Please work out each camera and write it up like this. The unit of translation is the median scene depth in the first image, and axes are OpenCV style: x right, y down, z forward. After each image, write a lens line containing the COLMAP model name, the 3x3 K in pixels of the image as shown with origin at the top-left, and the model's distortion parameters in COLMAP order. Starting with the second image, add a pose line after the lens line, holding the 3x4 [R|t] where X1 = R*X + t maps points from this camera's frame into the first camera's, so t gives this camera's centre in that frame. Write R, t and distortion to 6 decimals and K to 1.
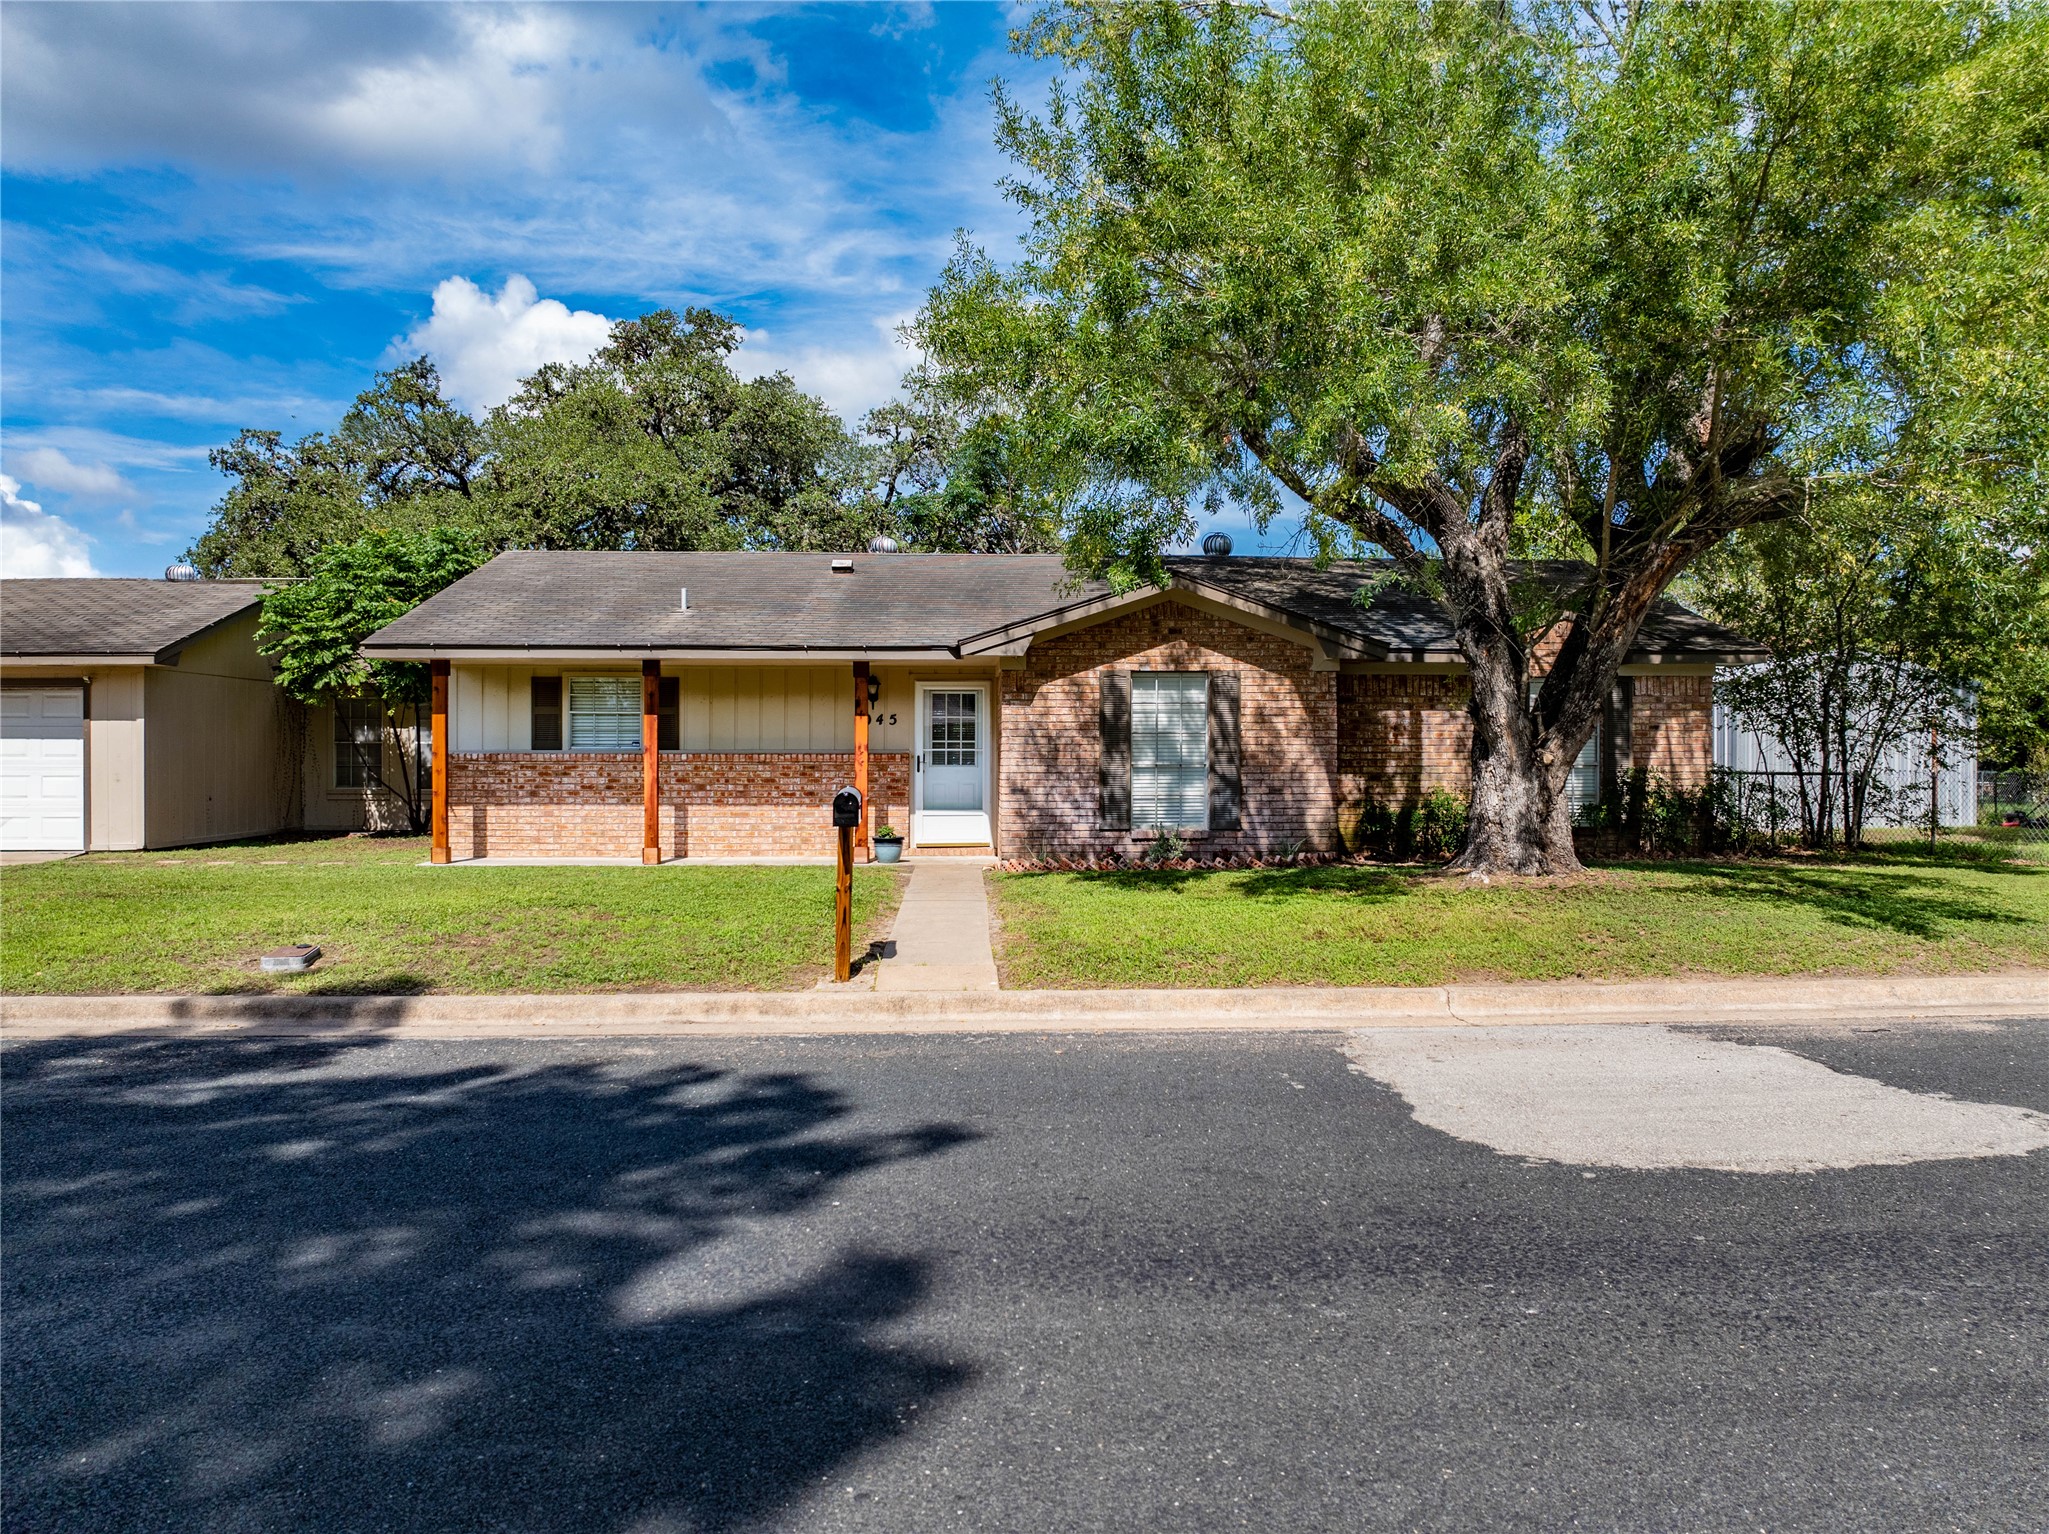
lens RADIAL K [[1436.6, 0, 1024.5], [0, 1436.6, 767.0], [0, 0, 1]] dist [0.002238, 0.000126]
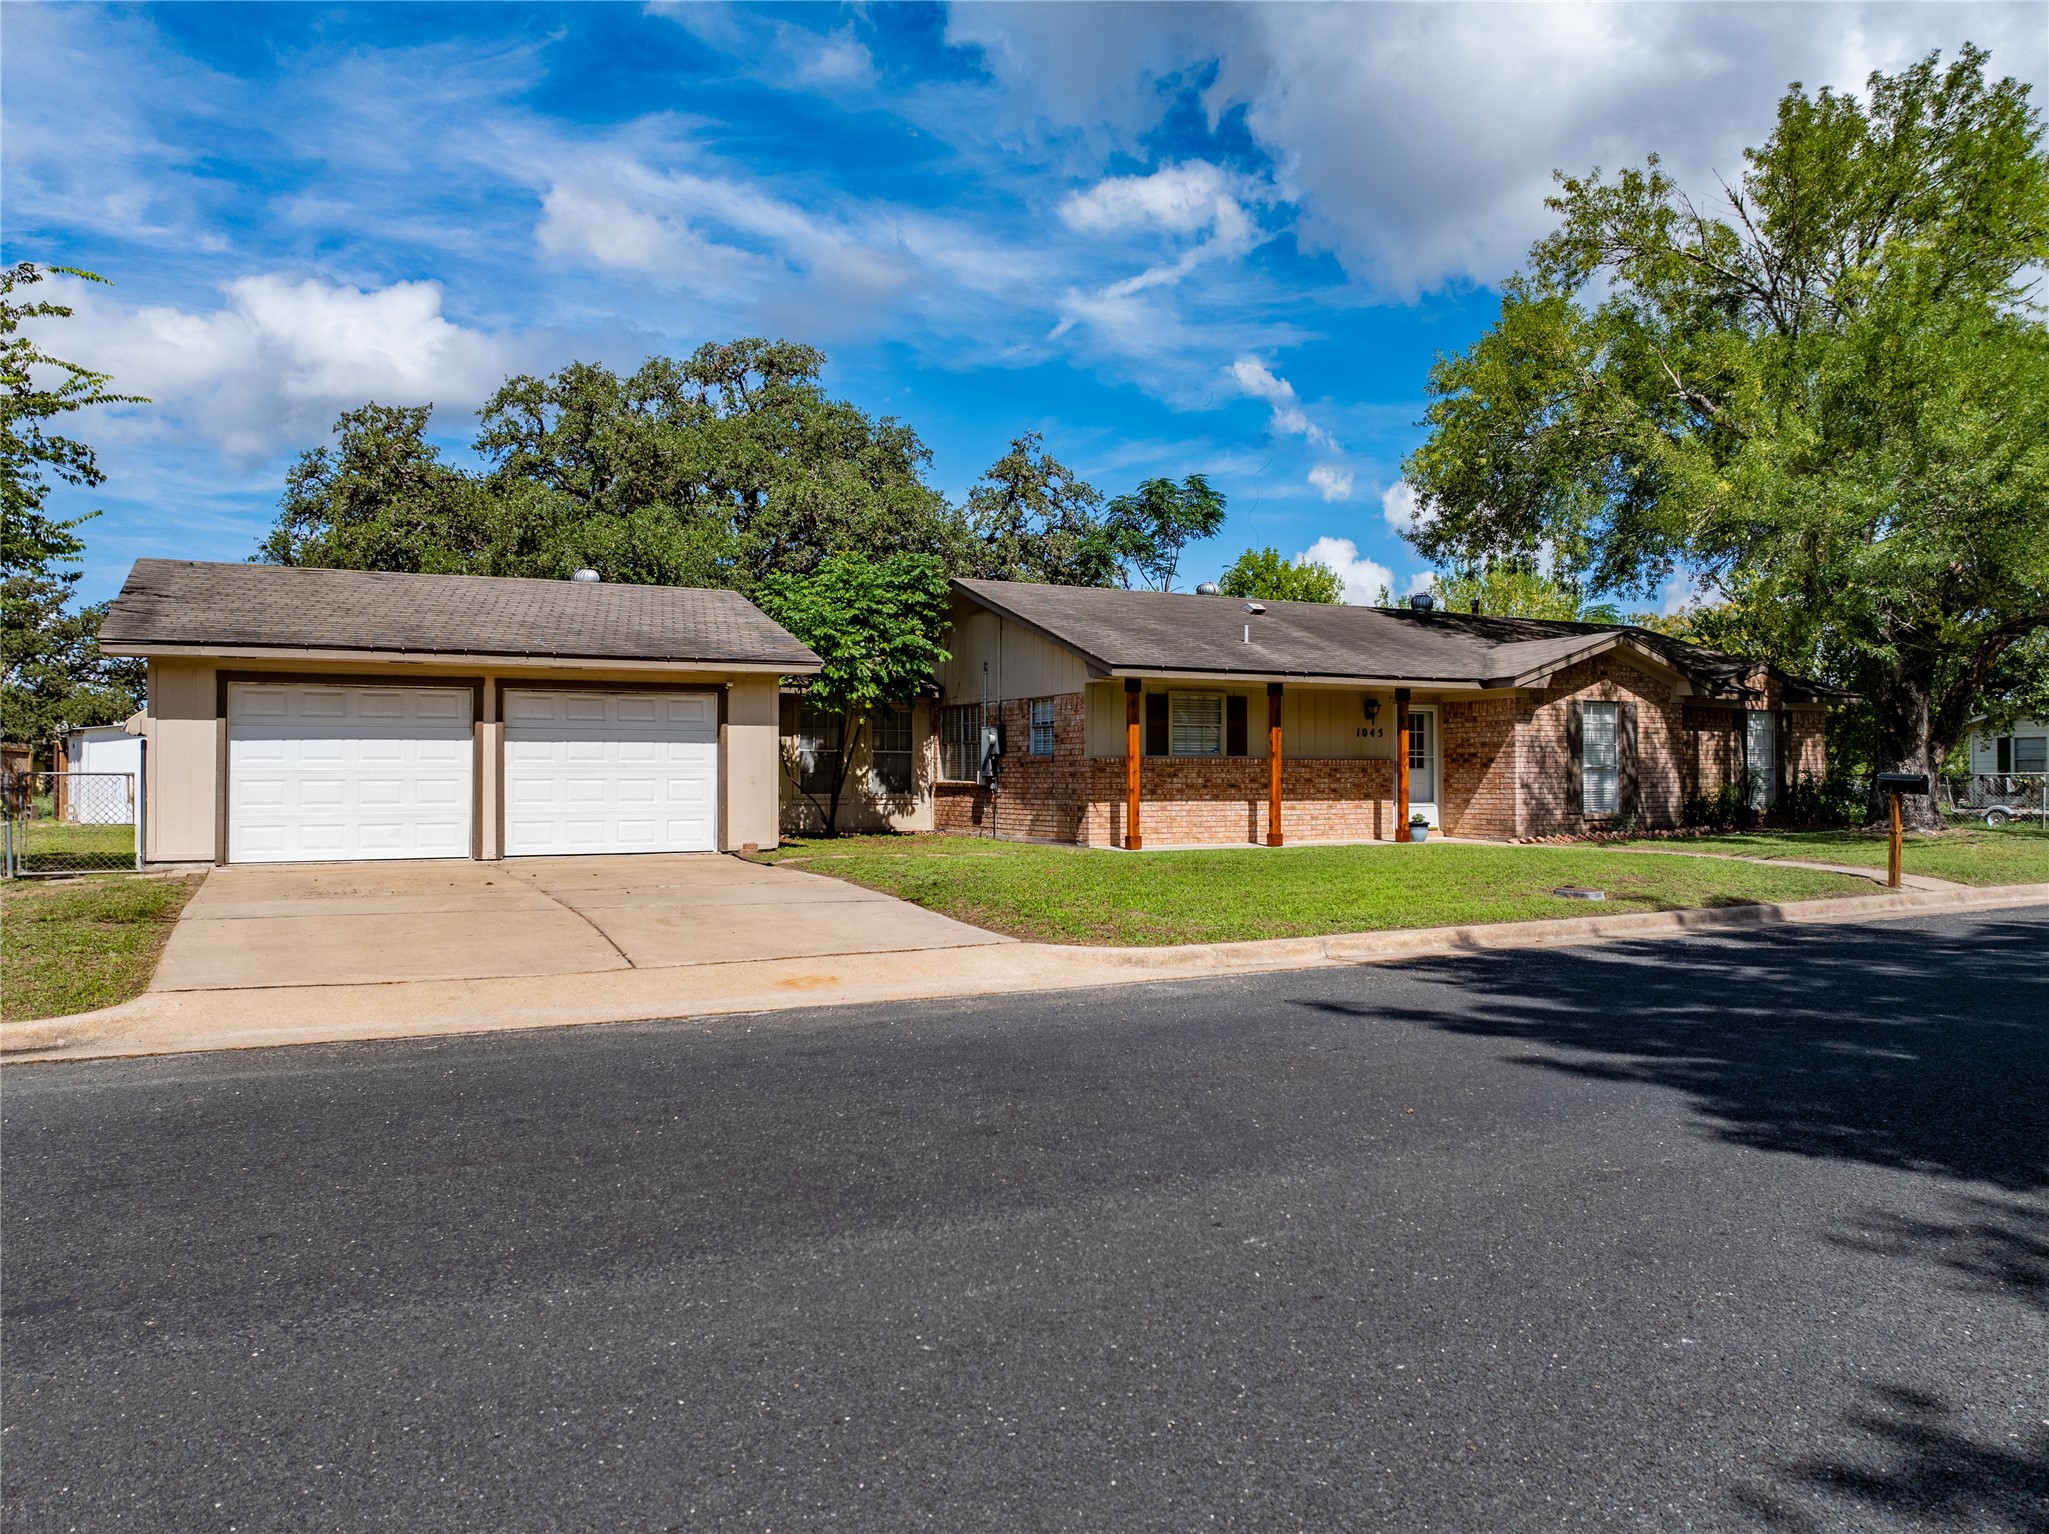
lens RADIAL K [[1426.1, 0, 1024.5], [0, 1426.1, 767.0], [0, 0, 1]] dist [0.003054, 0.000009]
pose [[0.905601, 0.002004, 0.424126, -1.004850], [0.004484, 0.999888, -0.014298, 0.015557], [-0.424107, 0.014850, 0.905490, -0.029369]]
